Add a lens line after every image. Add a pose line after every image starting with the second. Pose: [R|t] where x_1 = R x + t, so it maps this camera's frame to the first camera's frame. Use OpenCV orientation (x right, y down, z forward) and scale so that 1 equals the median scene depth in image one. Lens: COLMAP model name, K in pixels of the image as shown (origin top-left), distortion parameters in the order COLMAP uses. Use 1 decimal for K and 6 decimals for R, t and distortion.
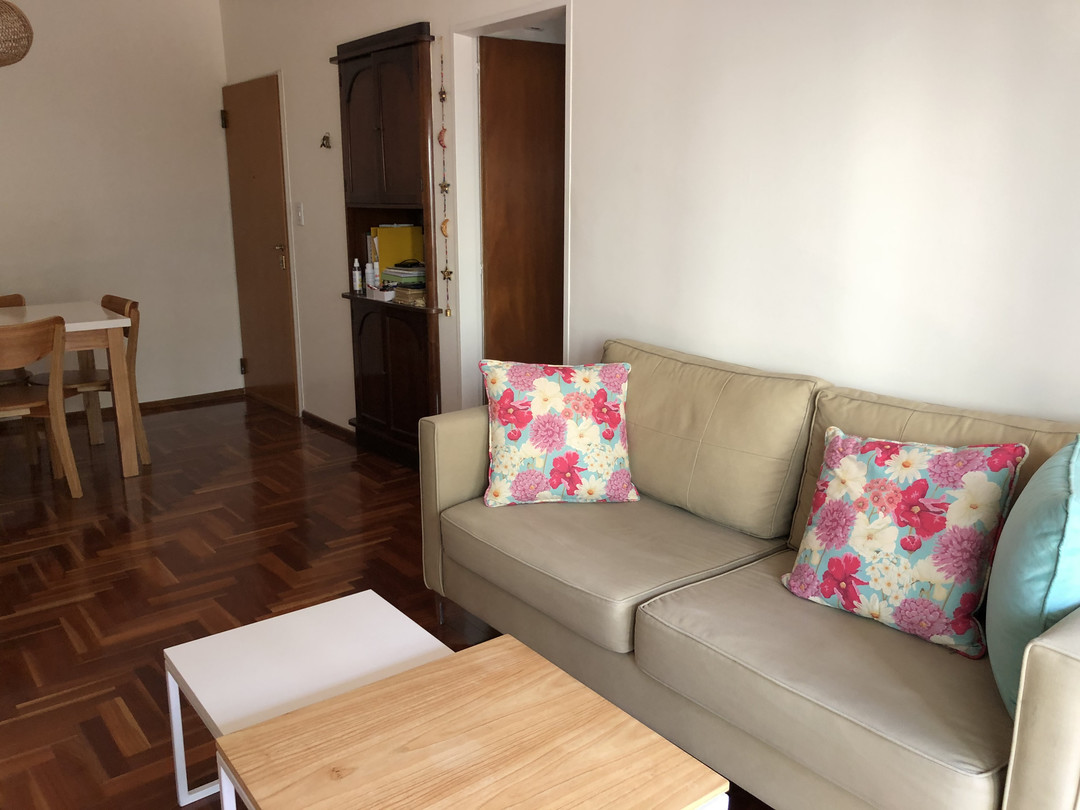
lens RADIAL K [[877.9, 0, 541.6], [0, 877.9, 407.9], [0, 0, 1]] dist [0.000503, -0.012024]
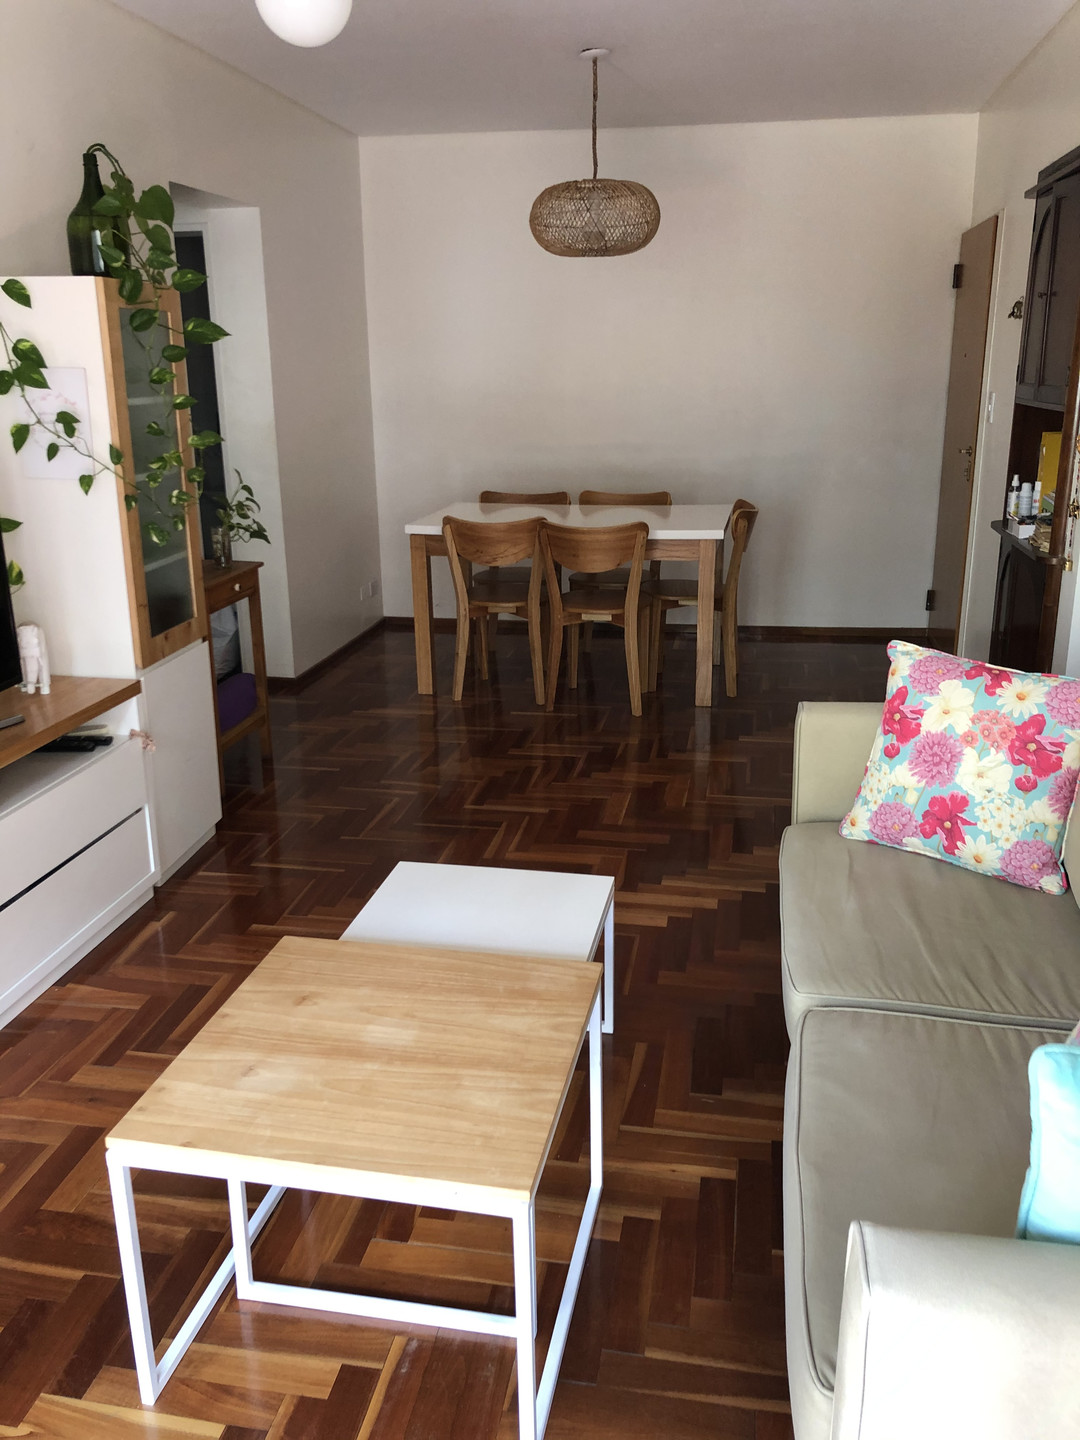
lens RADIAL K [[1170.5, 0, 540.4], [0, 1170.5, 715.4], [0, 0, 1]] dist [0.000503, -0.012024]
pose [[0.628277, 0.211799, -0.748605, 0.499552], [-0.158285, 0.976903, 0.143548, -0.089406], [0.761718, 0.028305, 0.647290, 0.153111]]
